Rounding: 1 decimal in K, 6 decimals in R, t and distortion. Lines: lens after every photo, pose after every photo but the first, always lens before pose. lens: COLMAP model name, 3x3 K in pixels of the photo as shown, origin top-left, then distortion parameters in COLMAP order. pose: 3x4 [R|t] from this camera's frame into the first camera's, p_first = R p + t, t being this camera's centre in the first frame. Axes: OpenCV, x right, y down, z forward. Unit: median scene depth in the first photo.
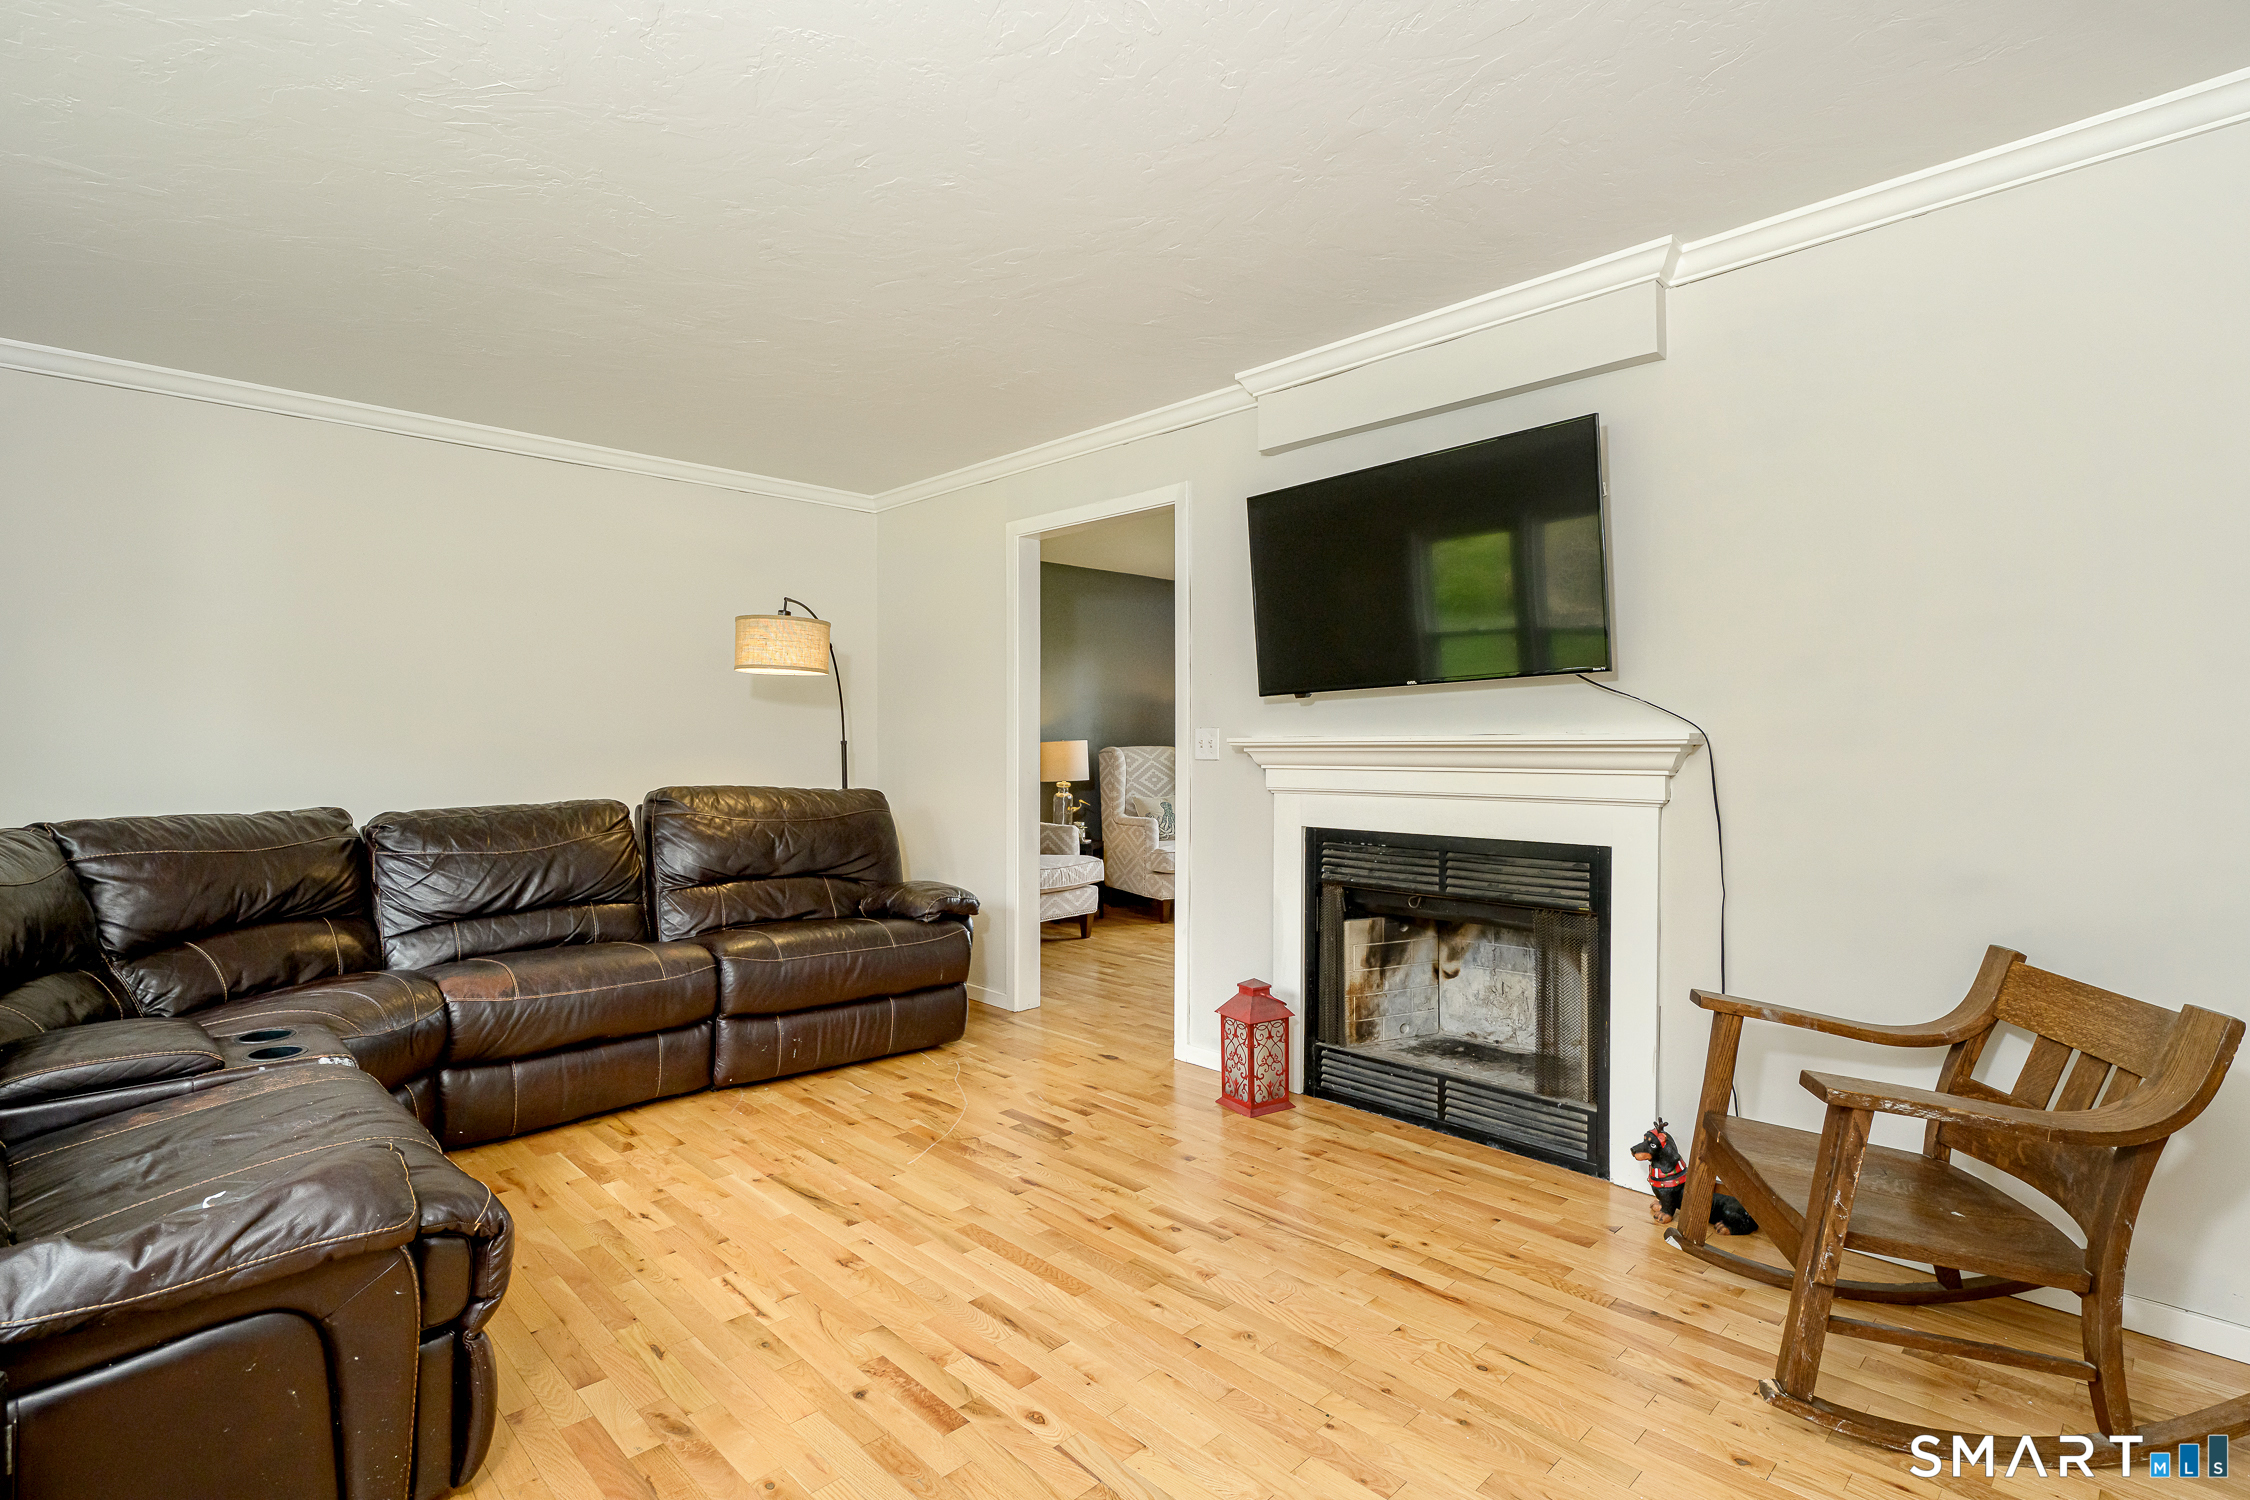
lens RADIAL K [[1071.7, 0, 1130.6], [0, 1071.7, 751.3], [0, 0, 1]] dist [-0.004514, -0.000651]
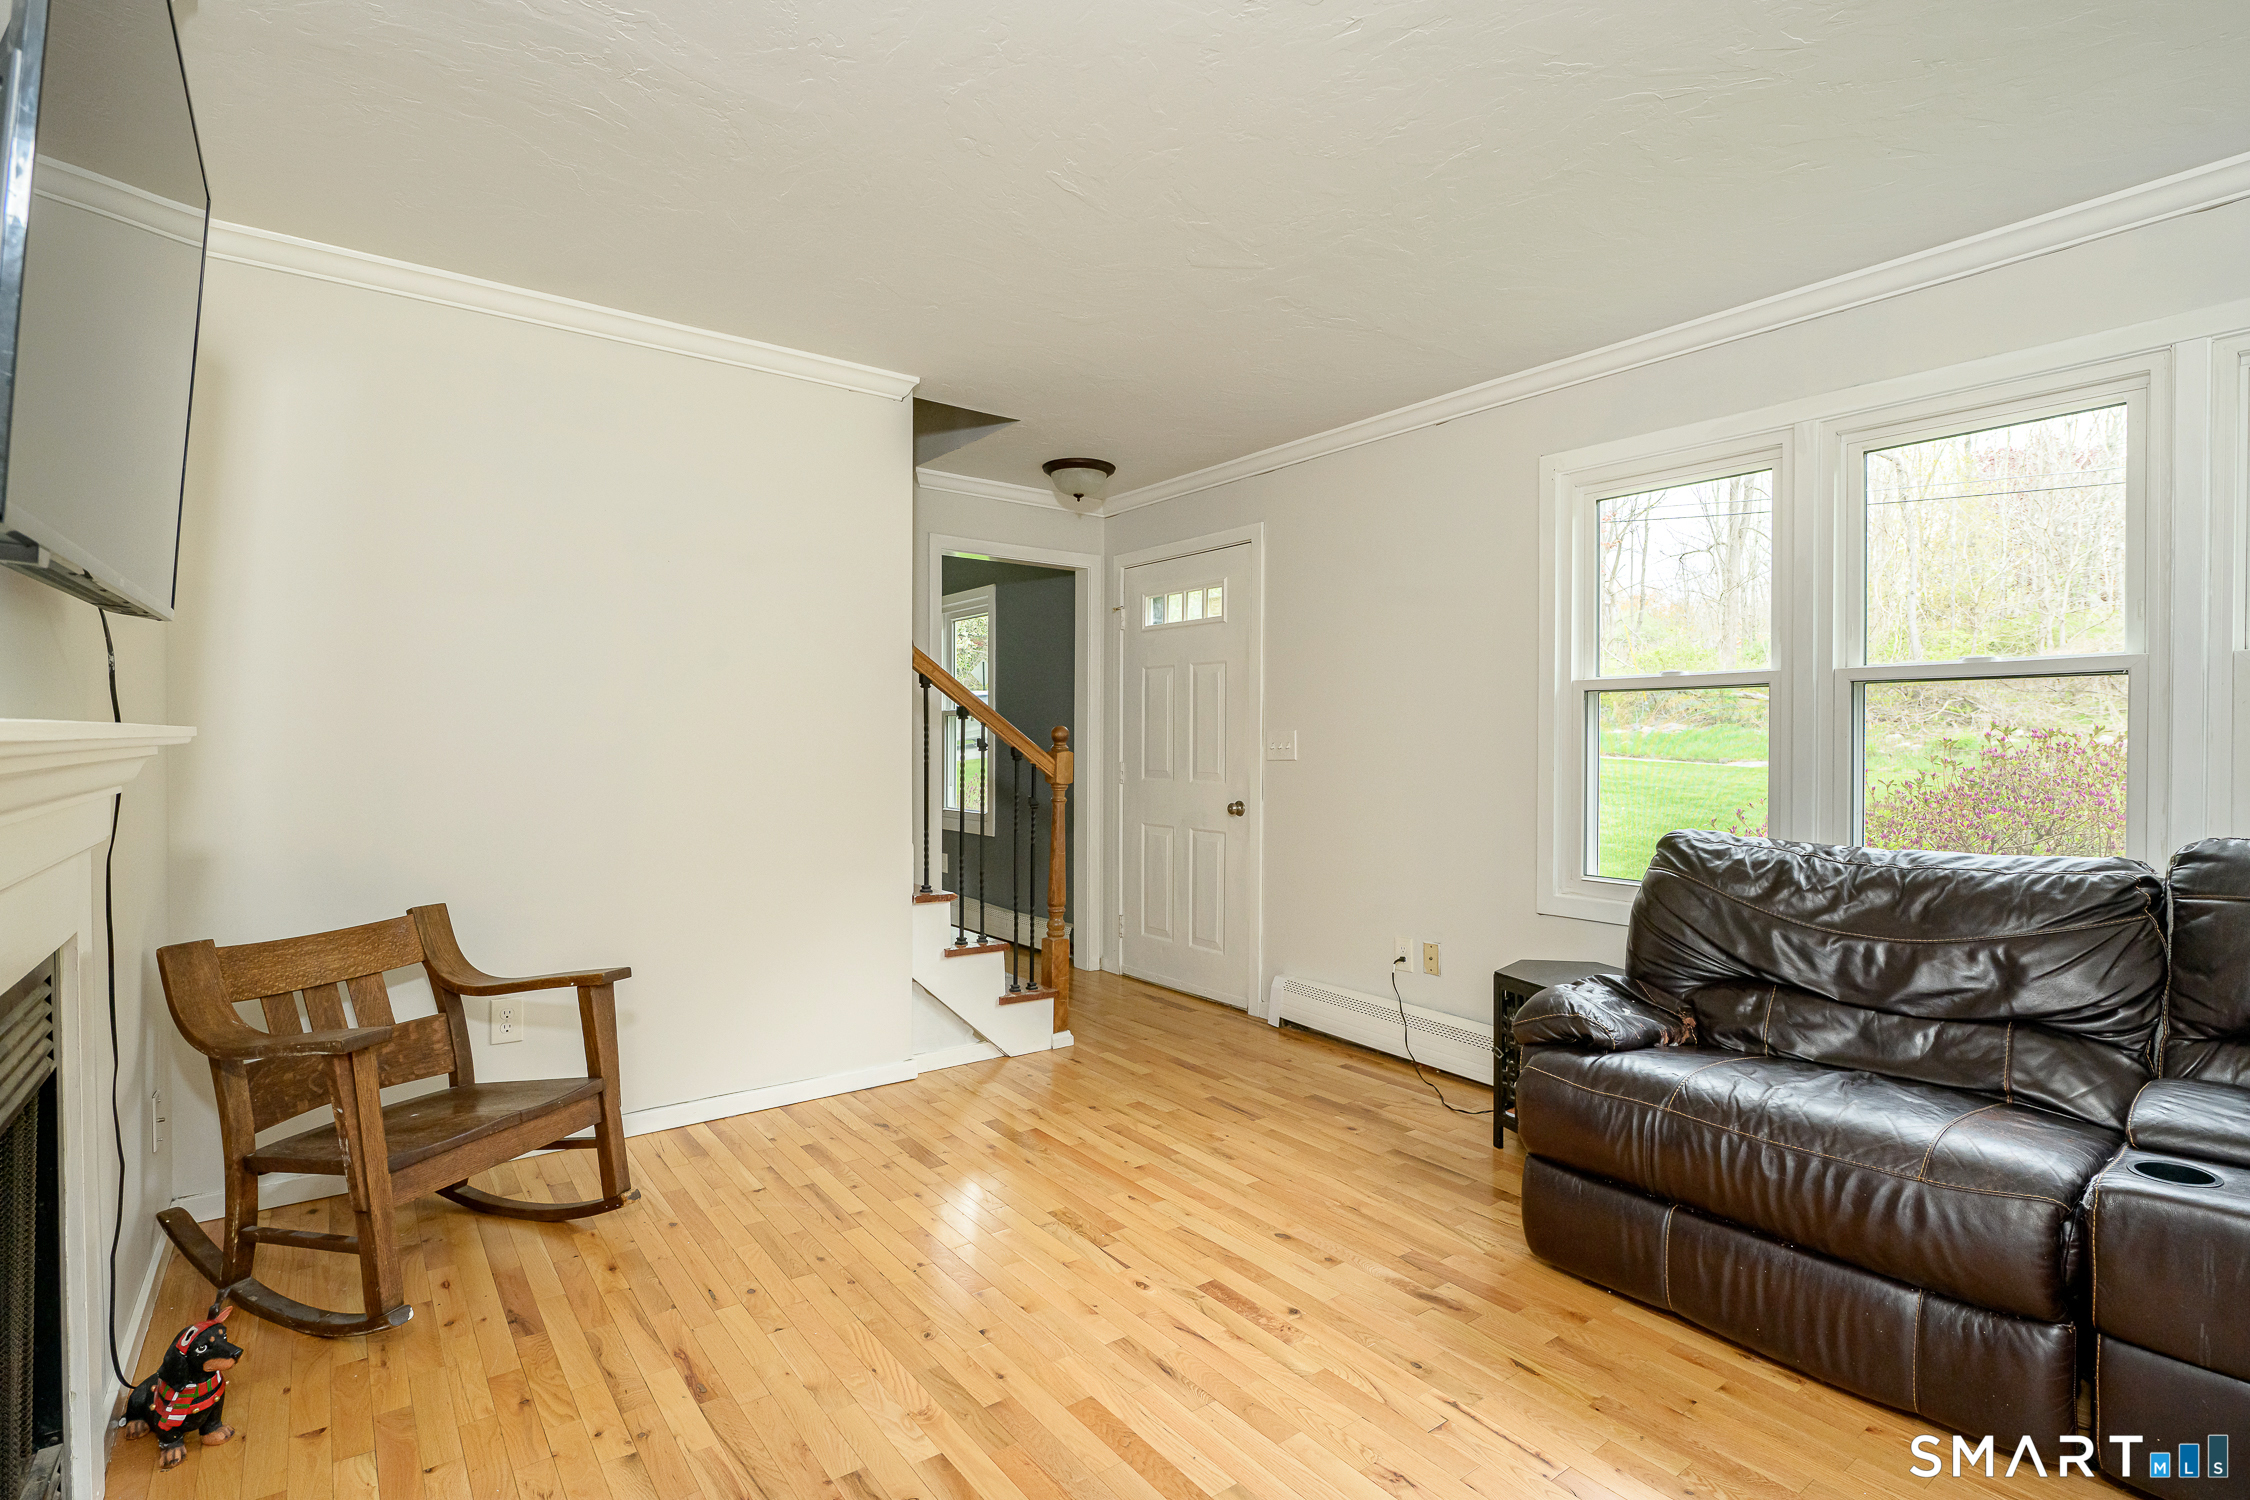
lens RADIAL K [[1071.7, 0, 1130.6], [0, 1071.7, 751.3], [0, 0, 1]] dist [-0.004514, -0.000651]
pose [[-0.991483, -0.002001, 0.130223, -0.202991], [0.000398, 0.999831, 0.018392, -0.016795], [-0.130237, 0.018287, -0.991314, 1.919065]]
